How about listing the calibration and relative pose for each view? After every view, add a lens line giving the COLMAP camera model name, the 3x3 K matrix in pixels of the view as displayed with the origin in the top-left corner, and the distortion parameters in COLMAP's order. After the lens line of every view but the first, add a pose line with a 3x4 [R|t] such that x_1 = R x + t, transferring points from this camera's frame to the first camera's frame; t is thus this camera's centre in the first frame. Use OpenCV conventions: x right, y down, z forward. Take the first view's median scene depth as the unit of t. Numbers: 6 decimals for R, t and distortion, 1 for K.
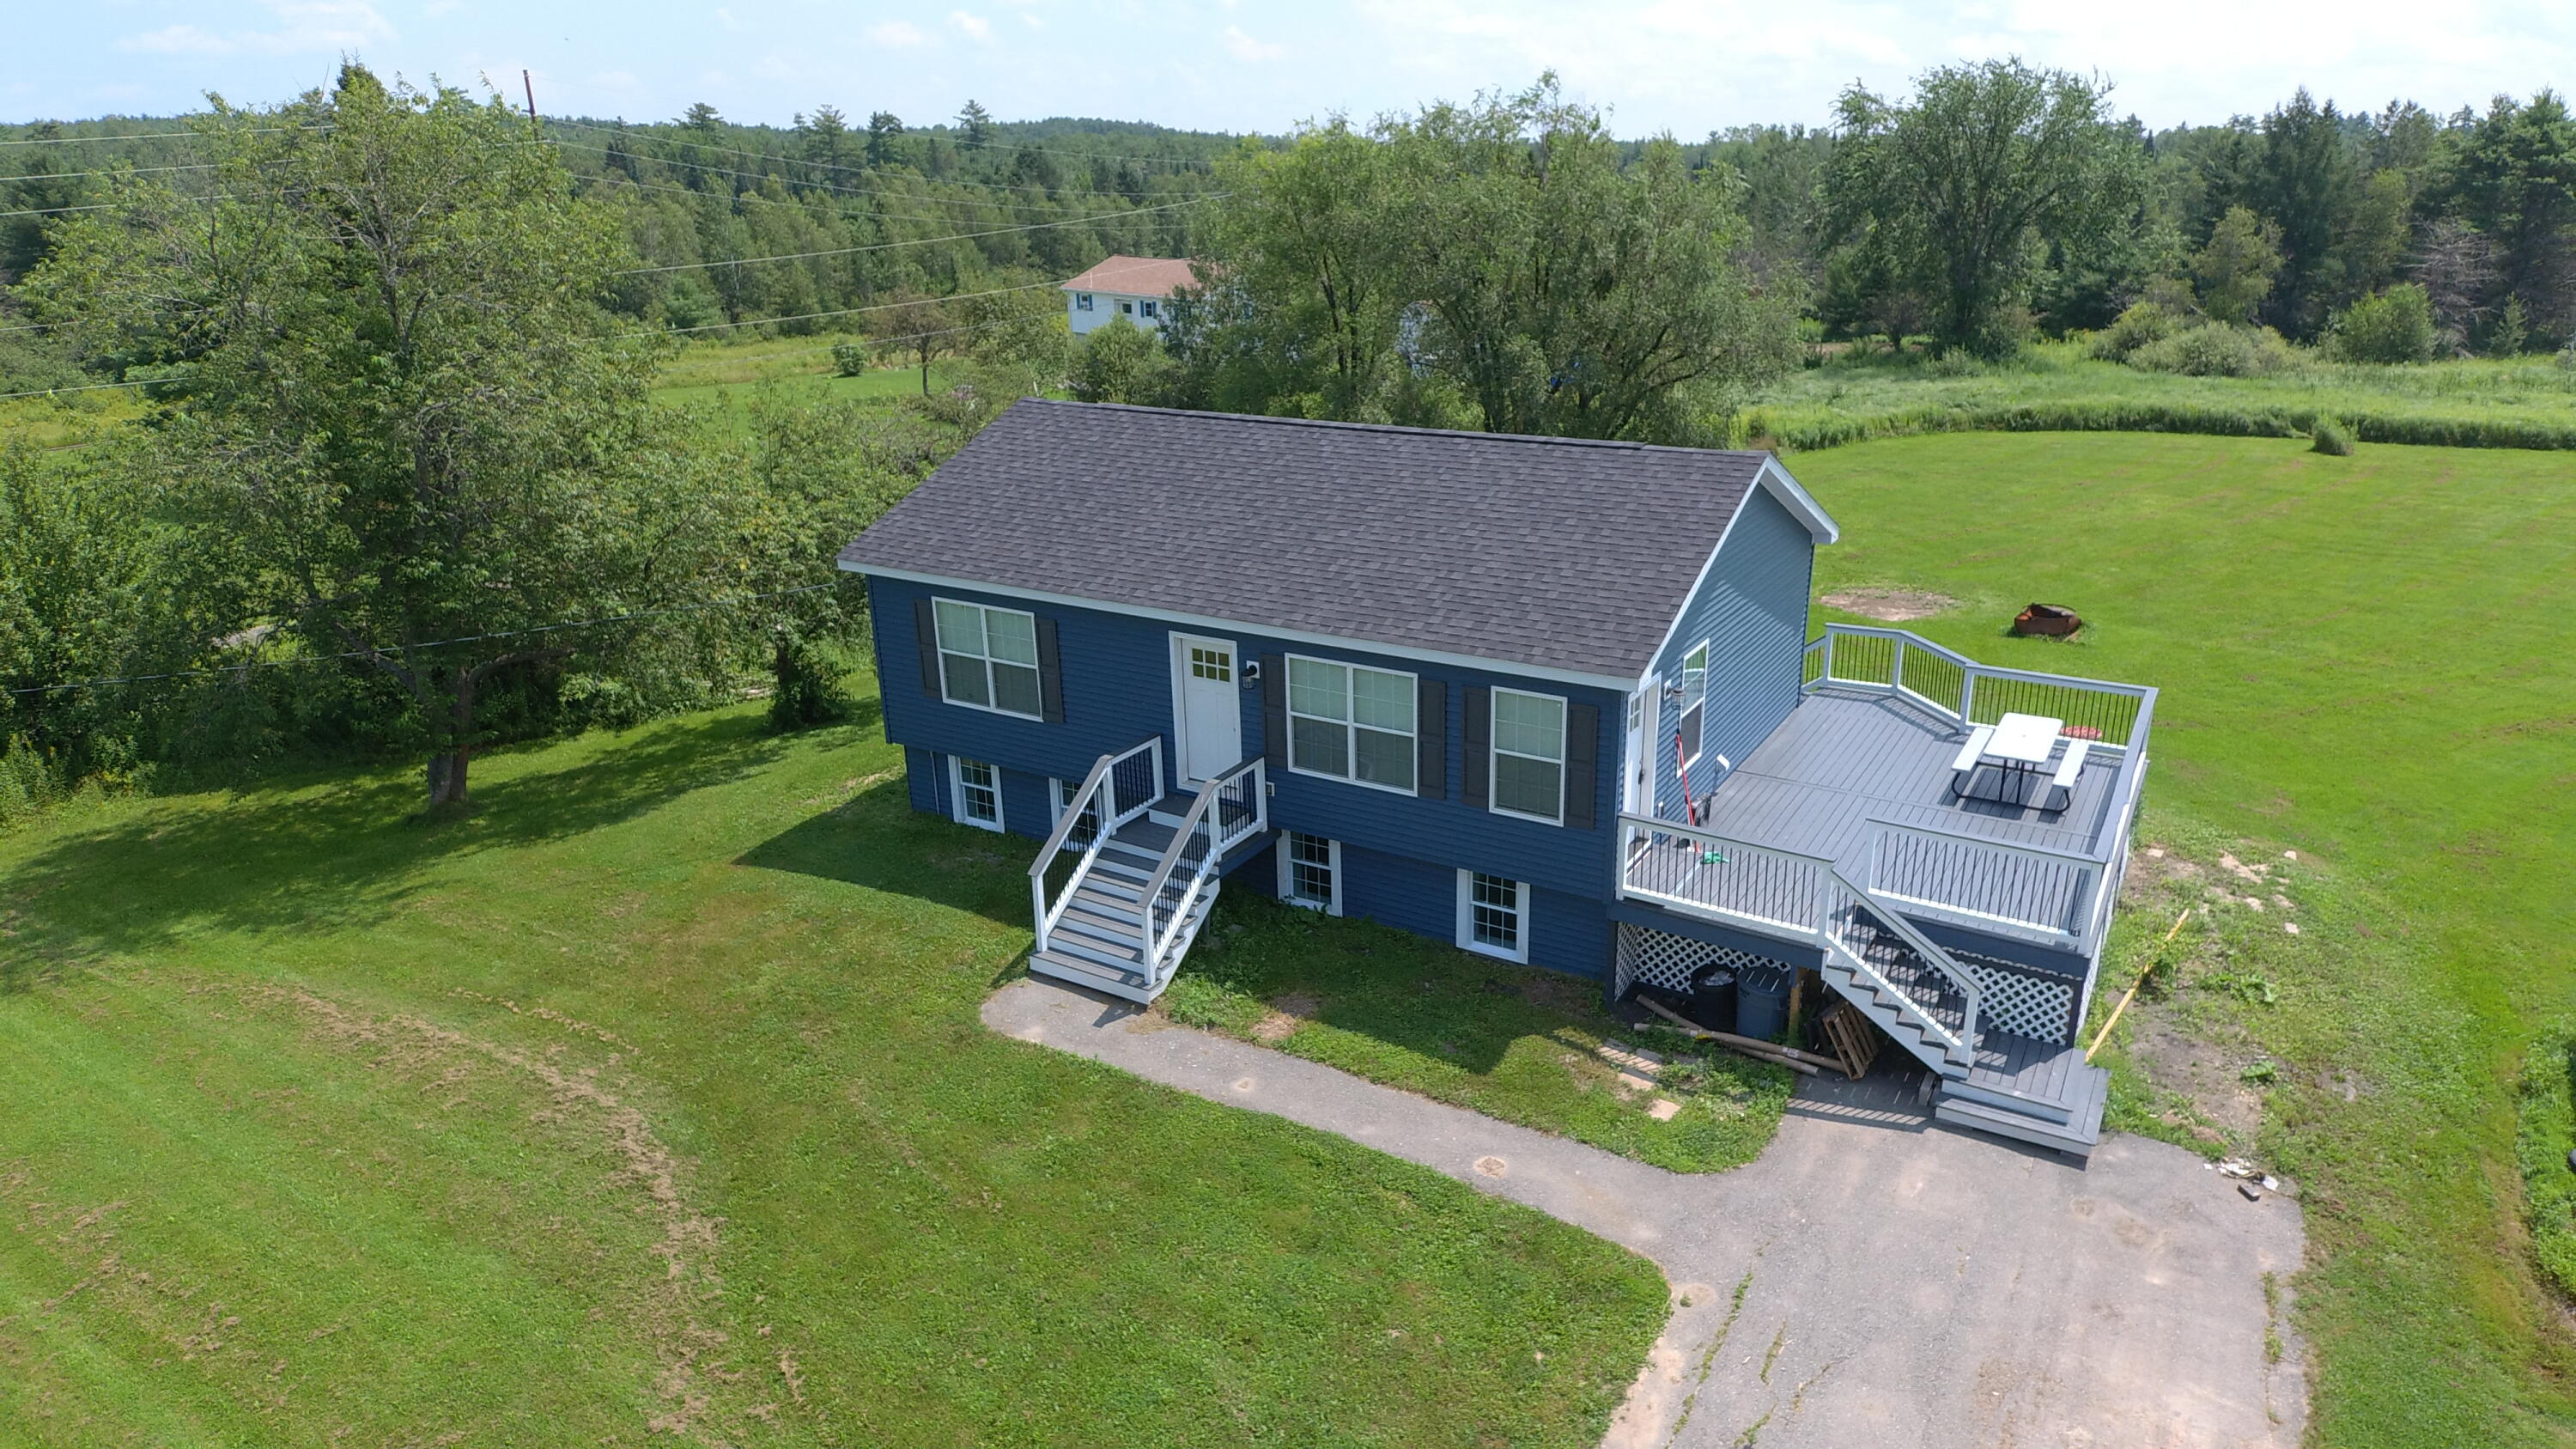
lens RADIAL K [[1535.3, 0, 1364.4], [0, 1535.3, 746.7], [0, 0, 1]] dist [0.104093, -0.141391]
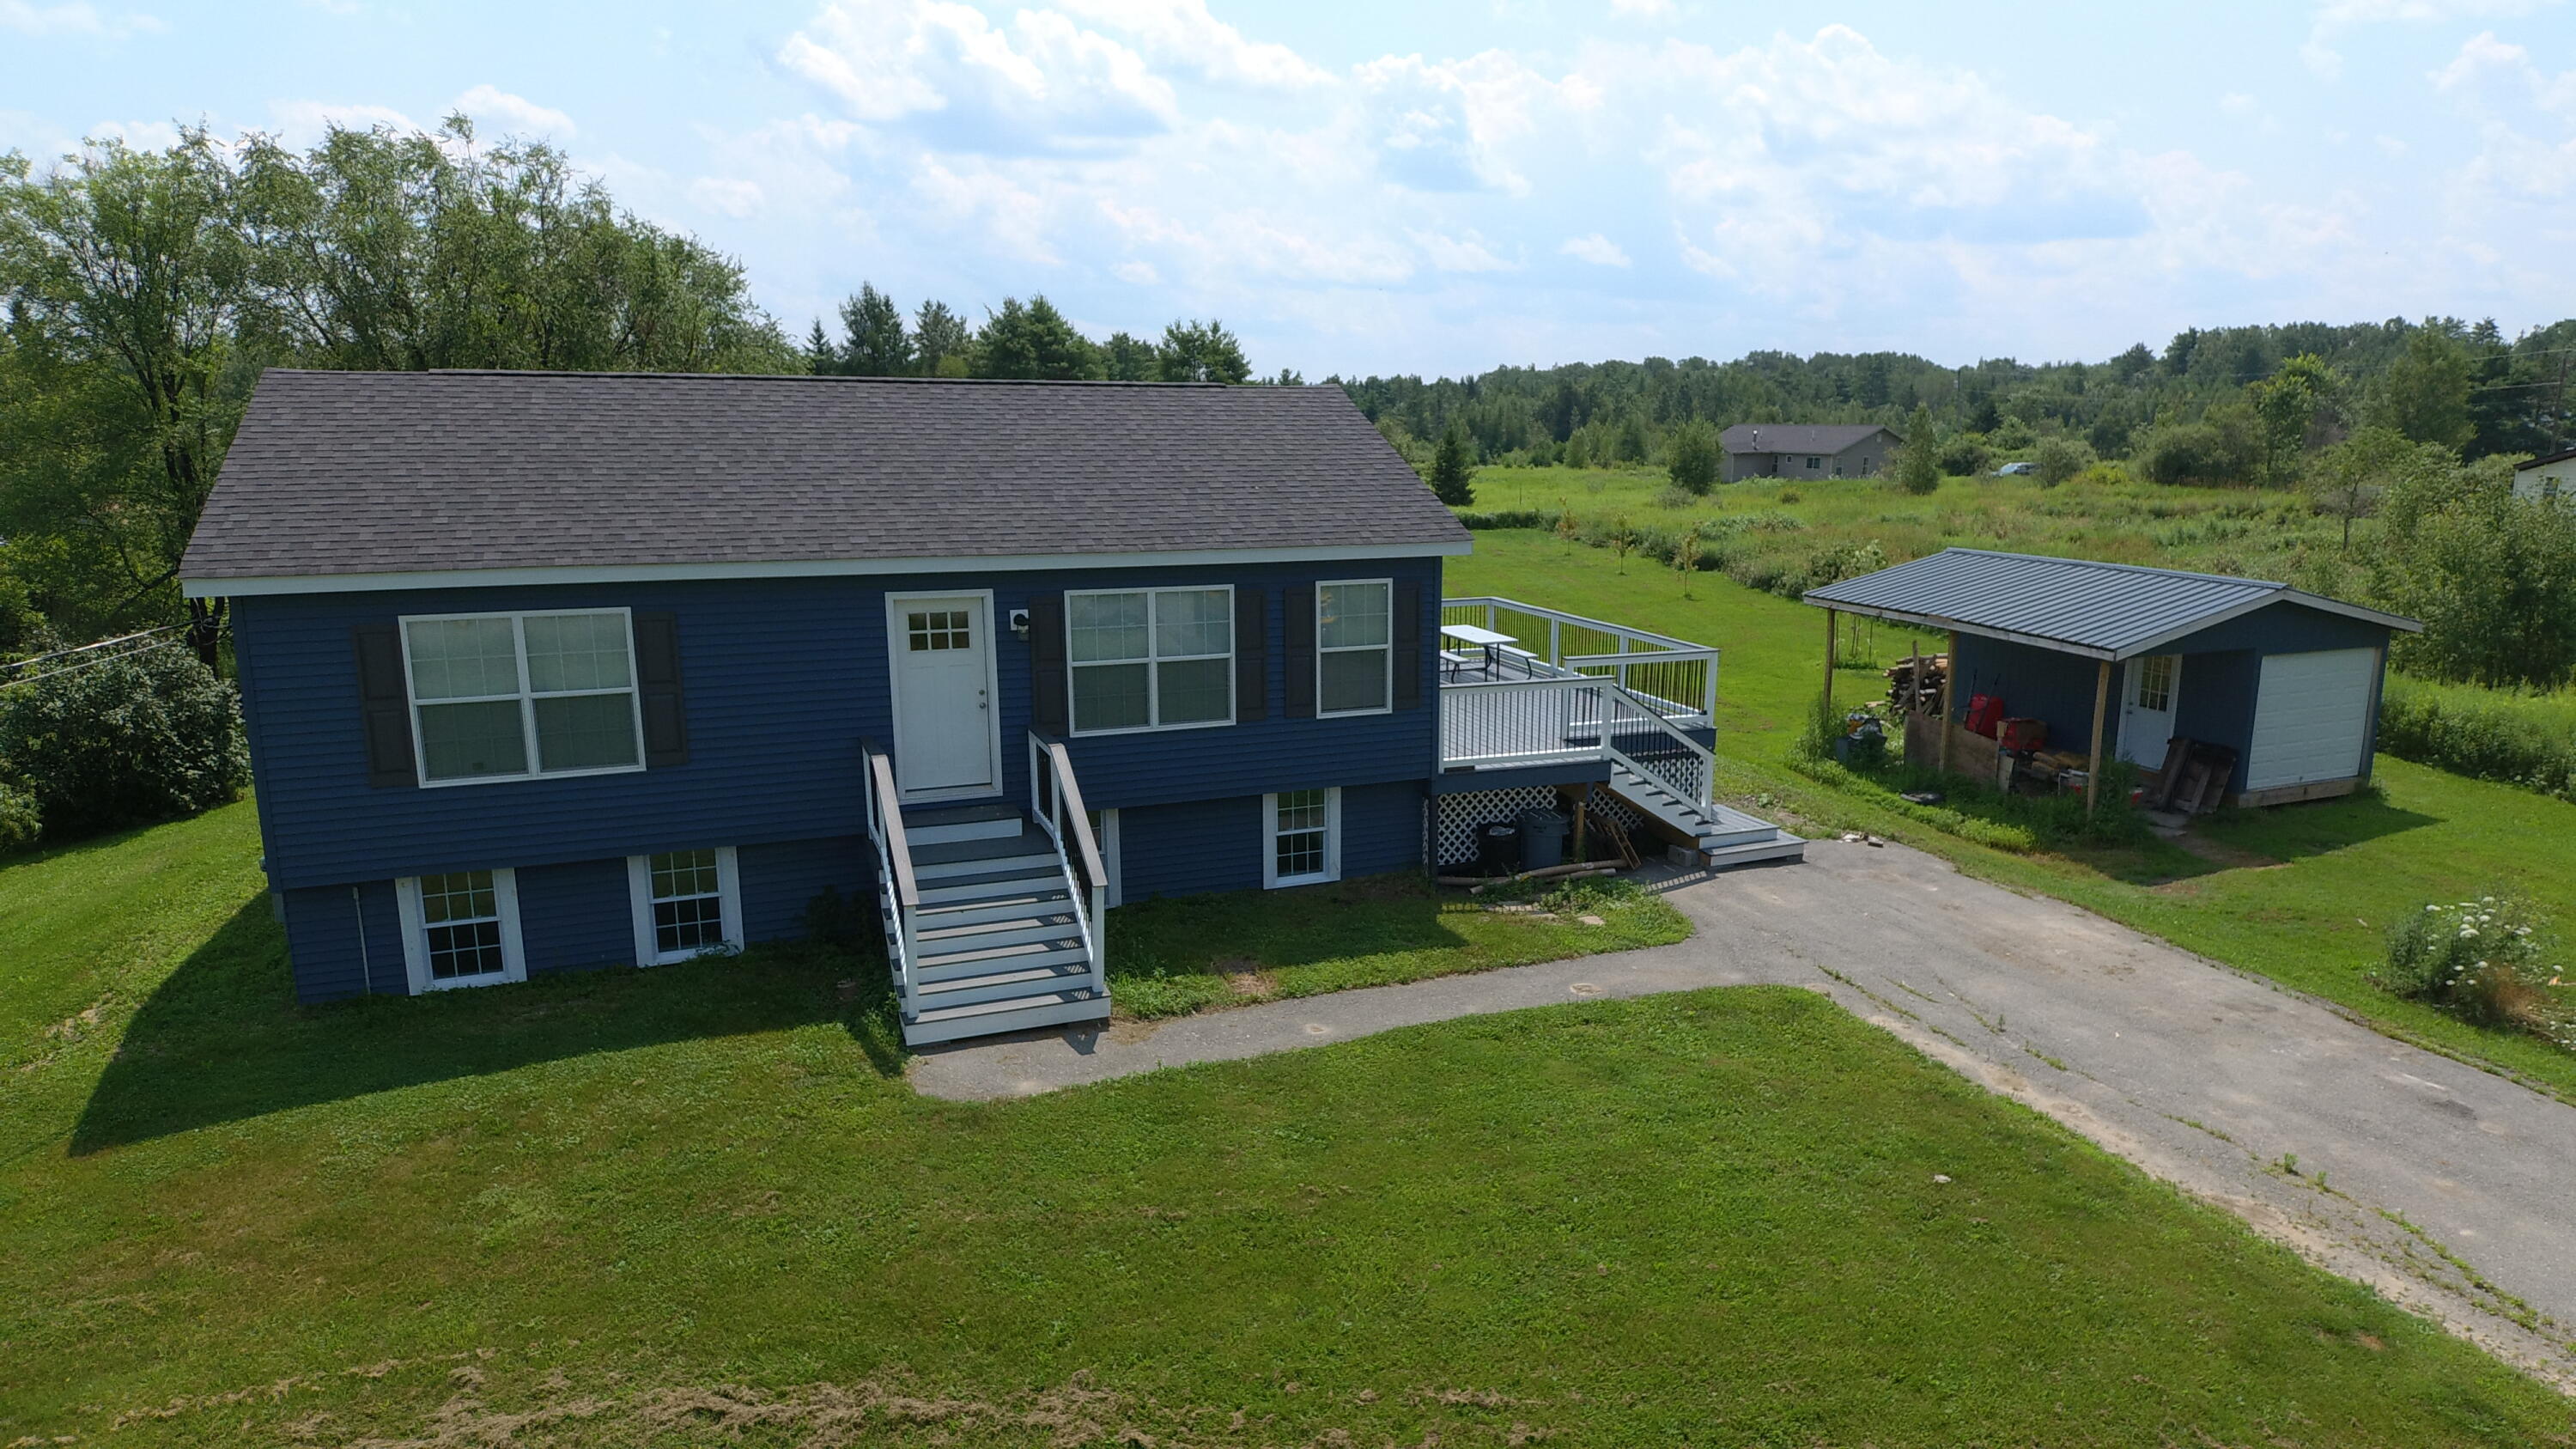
lens RADIAL K [[1535.3, 0, 1364.4], [0, 1535.3, 746.7], [0, 0, 1]] dist [0.104093, -0.141391]
pose [[0.602777, -0.157577, 0.782195, -0.586969], [0.263743, 0.964552, -0.008933, 0.067903], [-0.753060, 0.211683, 0.622969, 0.340266]]
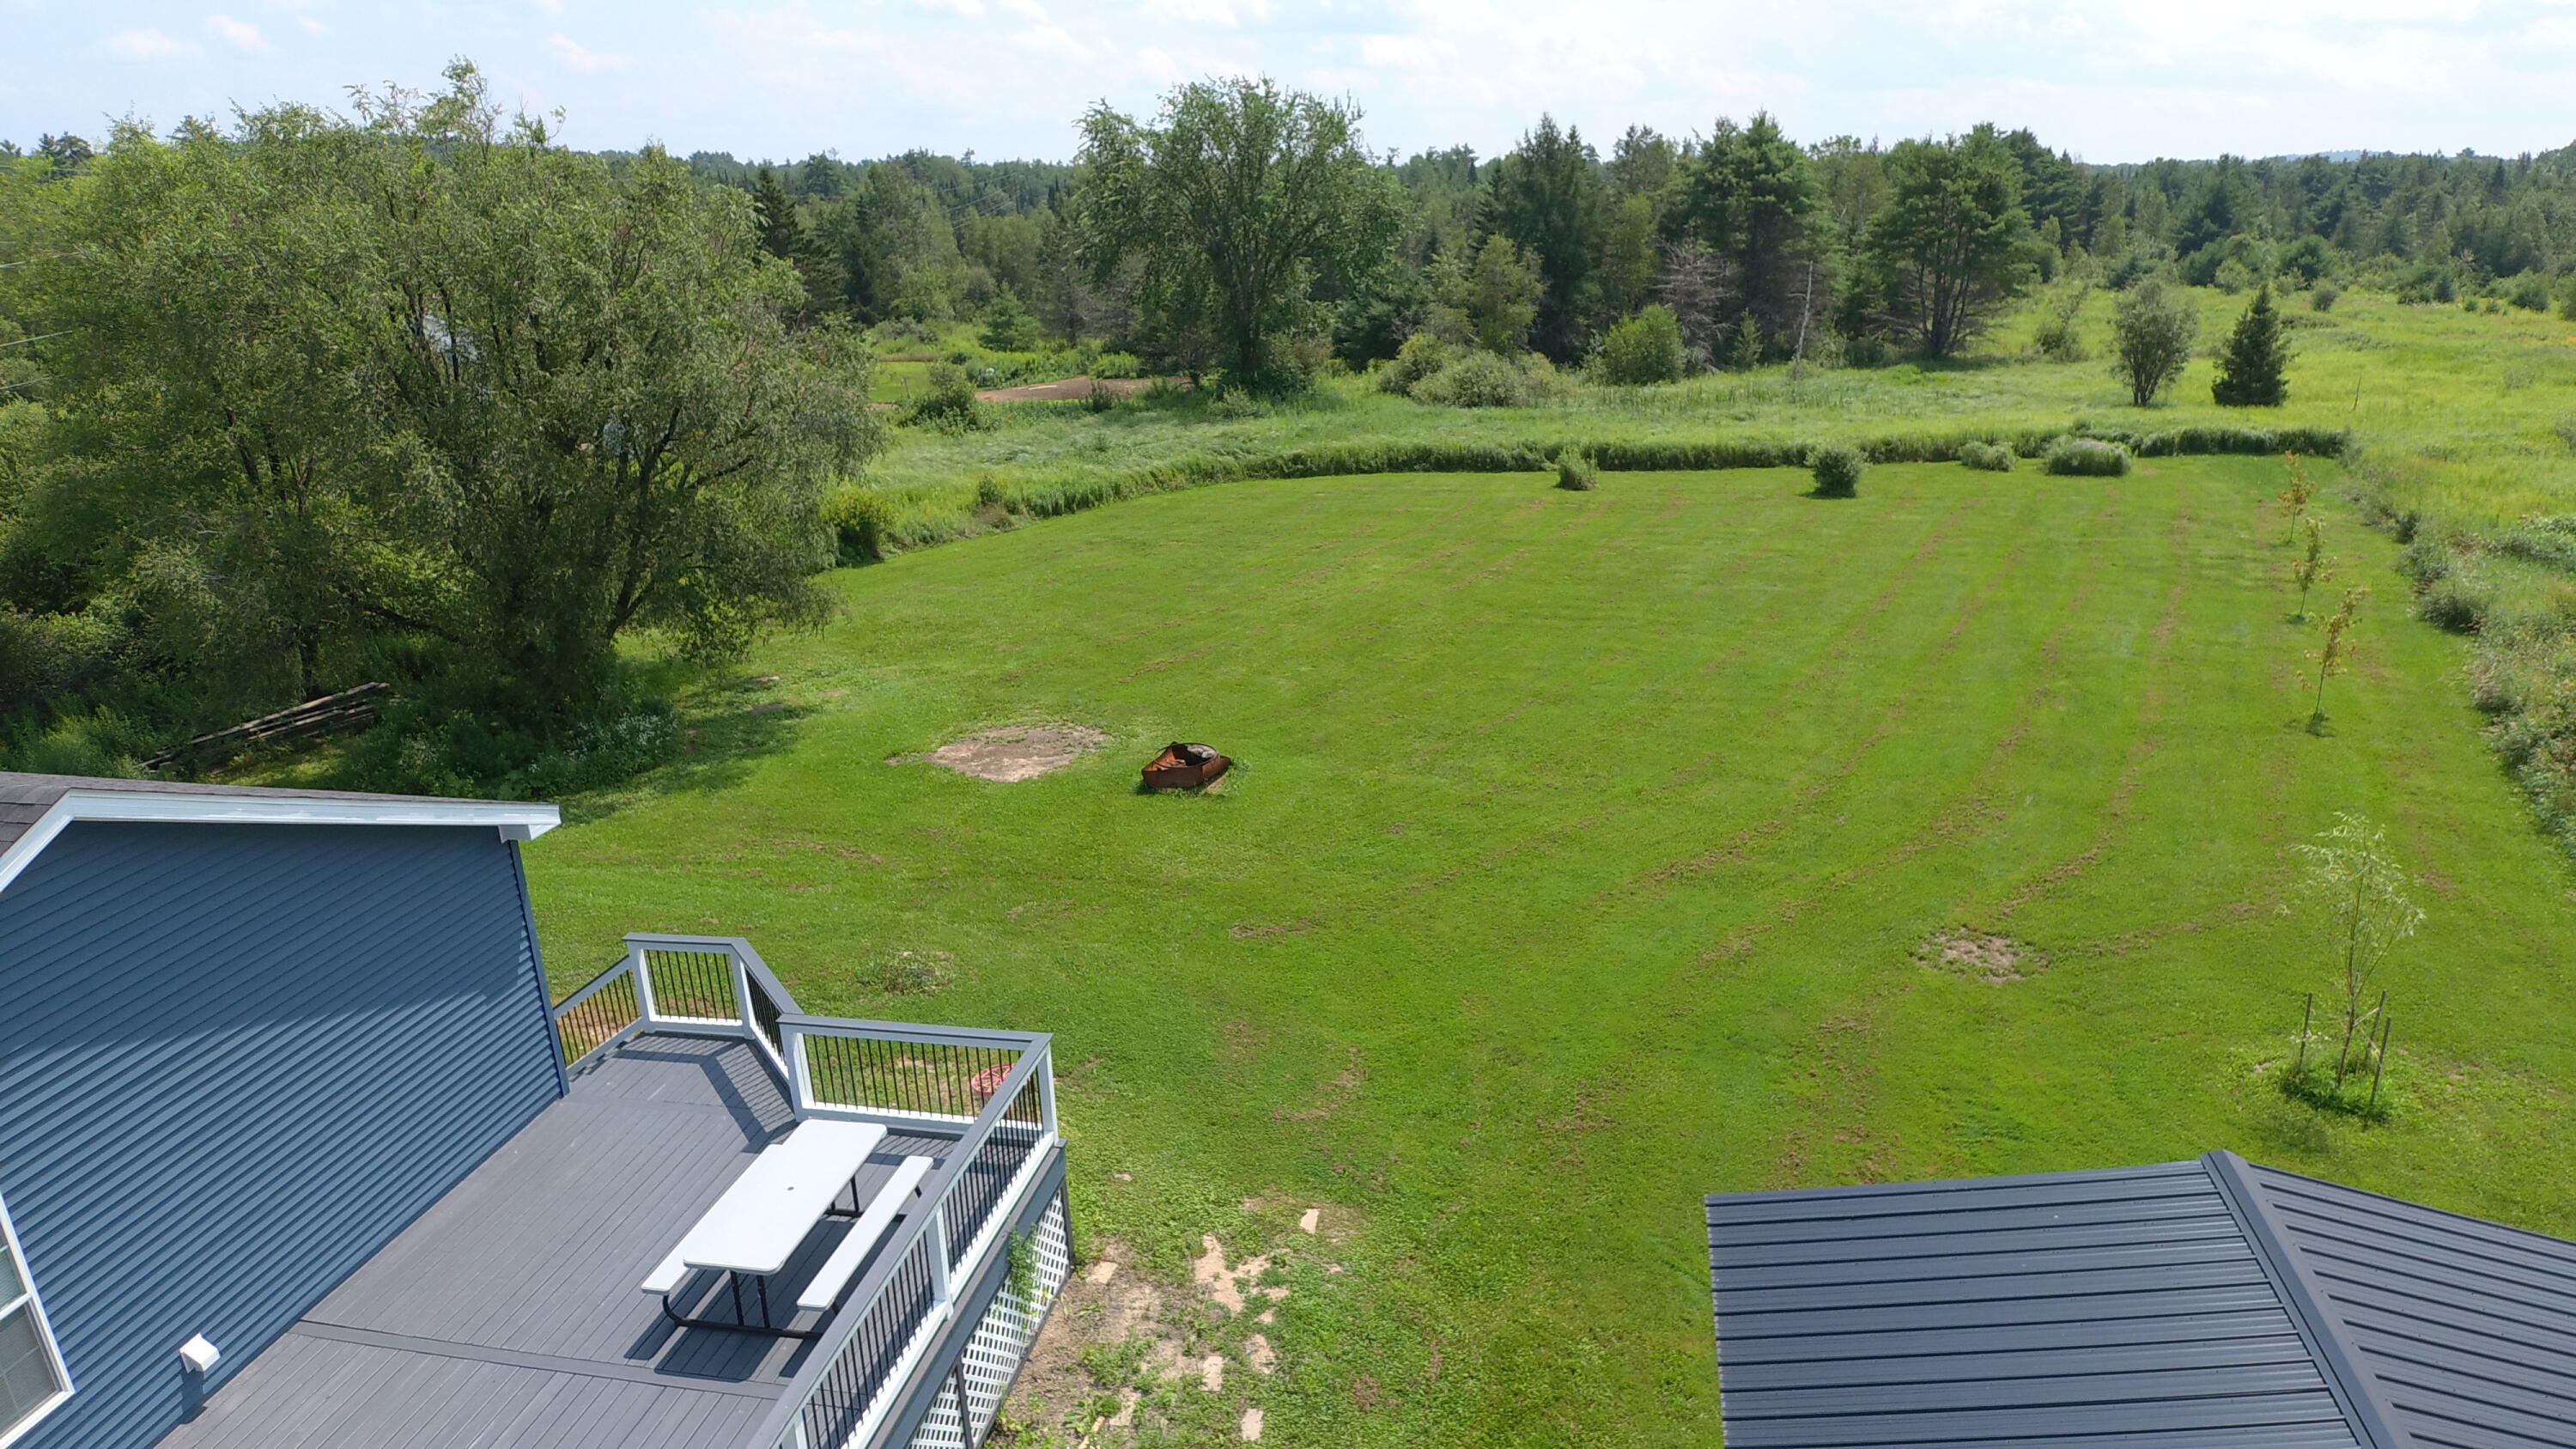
lens RADIAL K [[1535.3, 0, 1364.4], [0, 1535.3, 746.7], [0, 0, 1]] dist [0.104093, -0.141391]
pose [[0.936298, -0.117700, 0.330898, 0.457399], [0.121826, 0.992517, 0.008324, -0.149652], [-0.329402, 0.032518, 0.943630, 0.387980]]
